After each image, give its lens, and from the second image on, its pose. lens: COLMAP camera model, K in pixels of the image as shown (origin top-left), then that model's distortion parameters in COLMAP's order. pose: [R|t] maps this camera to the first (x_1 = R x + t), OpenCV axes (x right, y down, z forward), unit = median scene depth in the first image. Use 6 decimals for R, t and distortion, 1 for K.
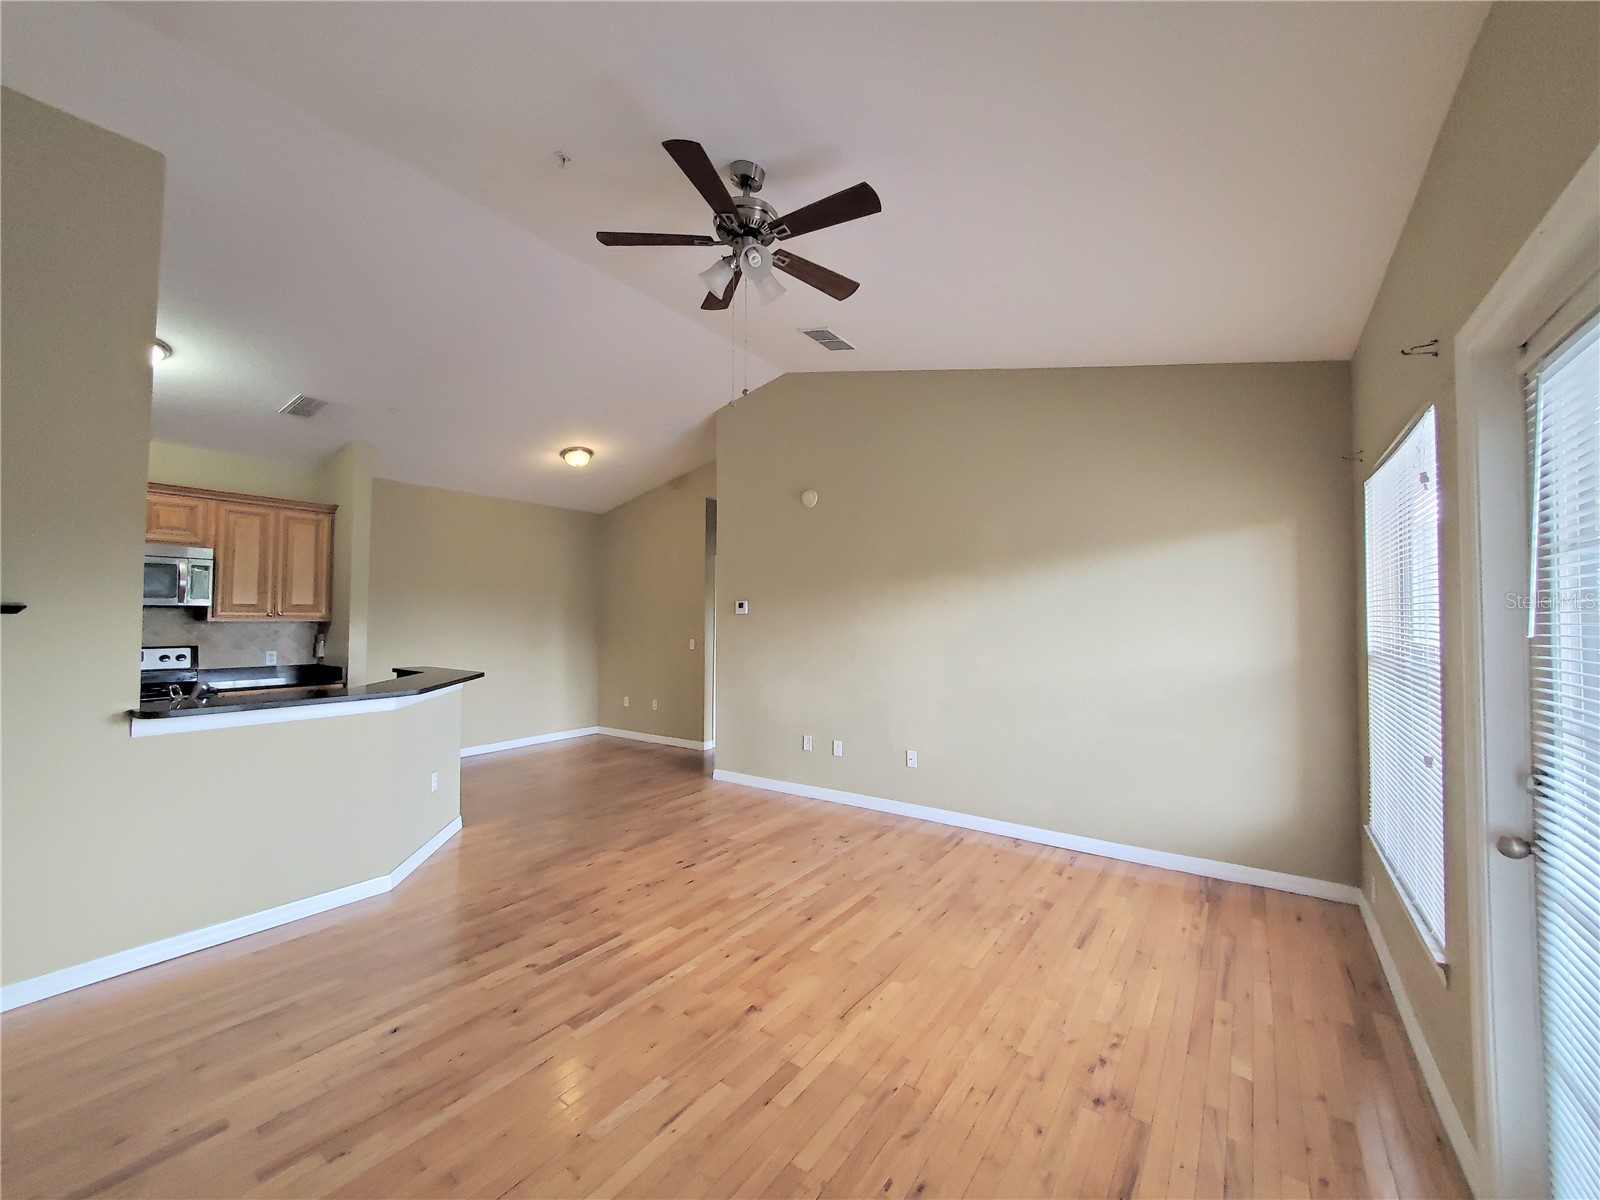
lens RADIAL K [[633.0, 0, 807.9], [0, 633.0, 604.1], [0, 0, 1]] dist [0.006992, -0.001855]
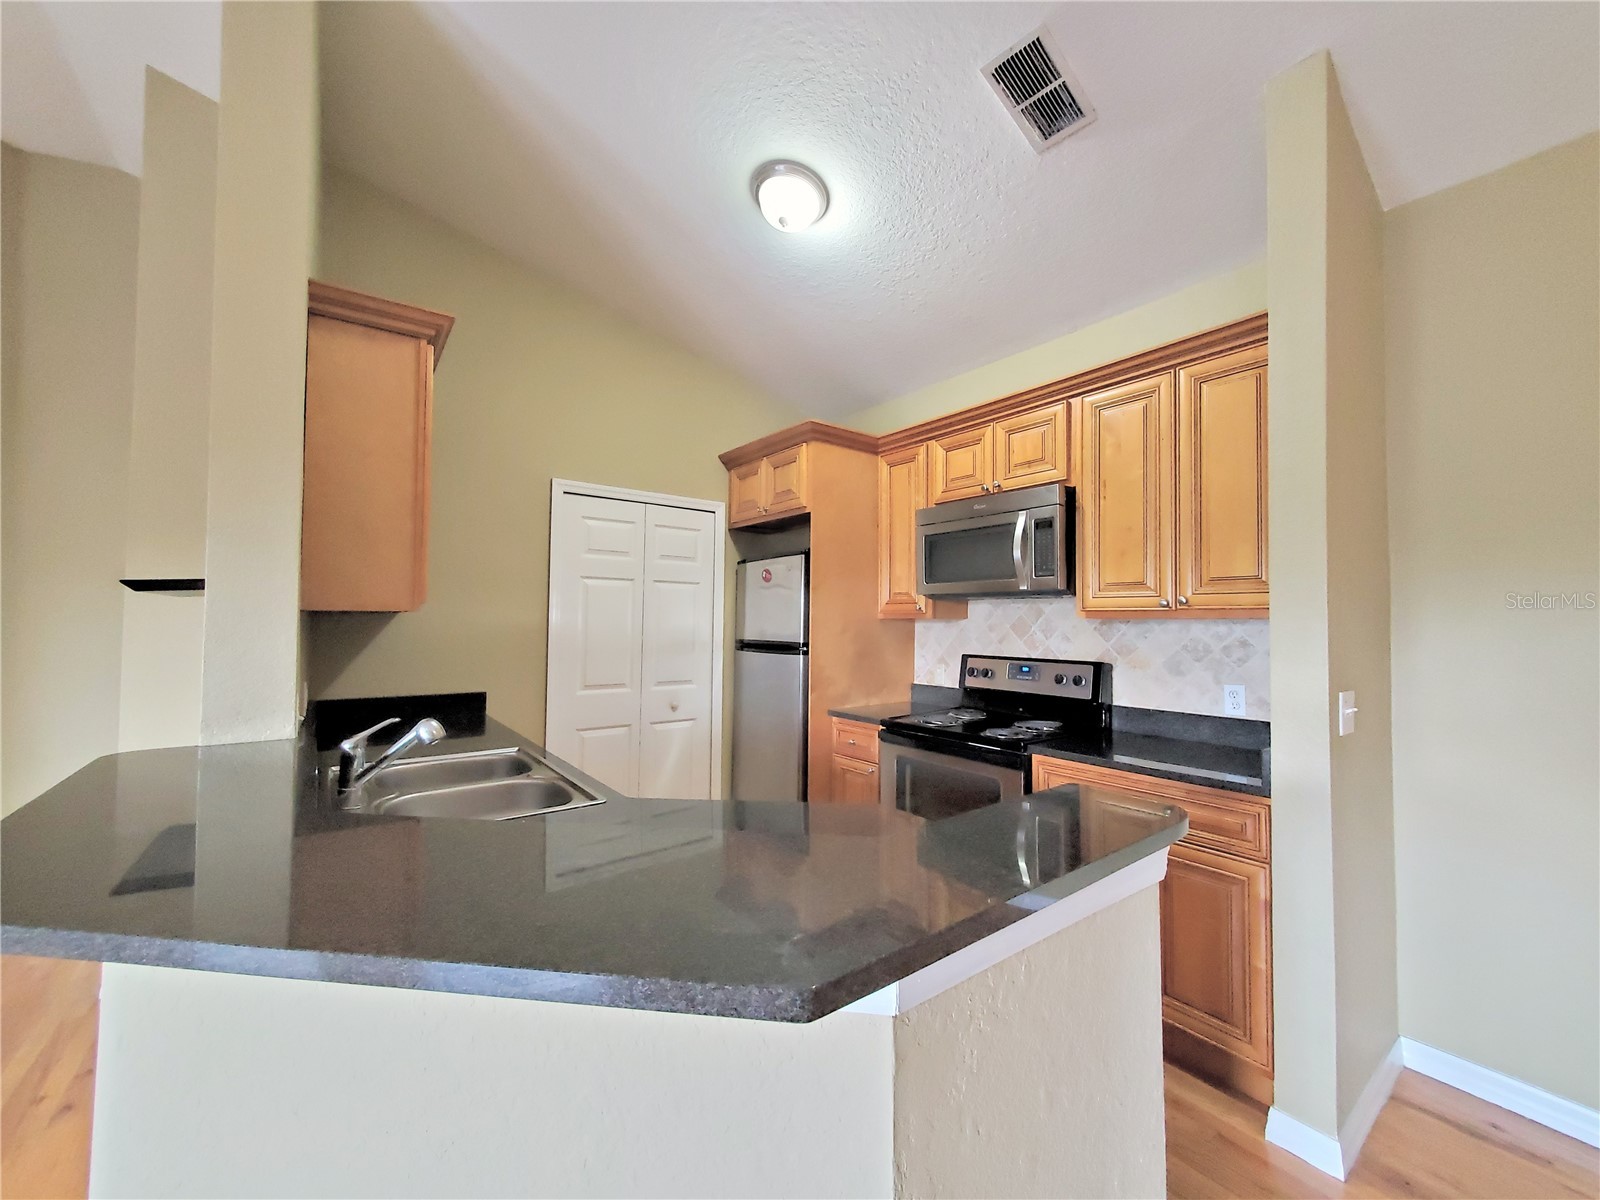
lens RADIAL K [[633.0, 0, 811.9], [0, 633.0, 606.6], [0, 0, 1]] dist [0.006992, -0.001855]
pose [[-0.298334, -0.031089, -0.953955, -0.415876], [0.014447, 0.999208, -0.037082, 0.039886], [0.954352, -0.024845, -0.297648, 1.105045]]
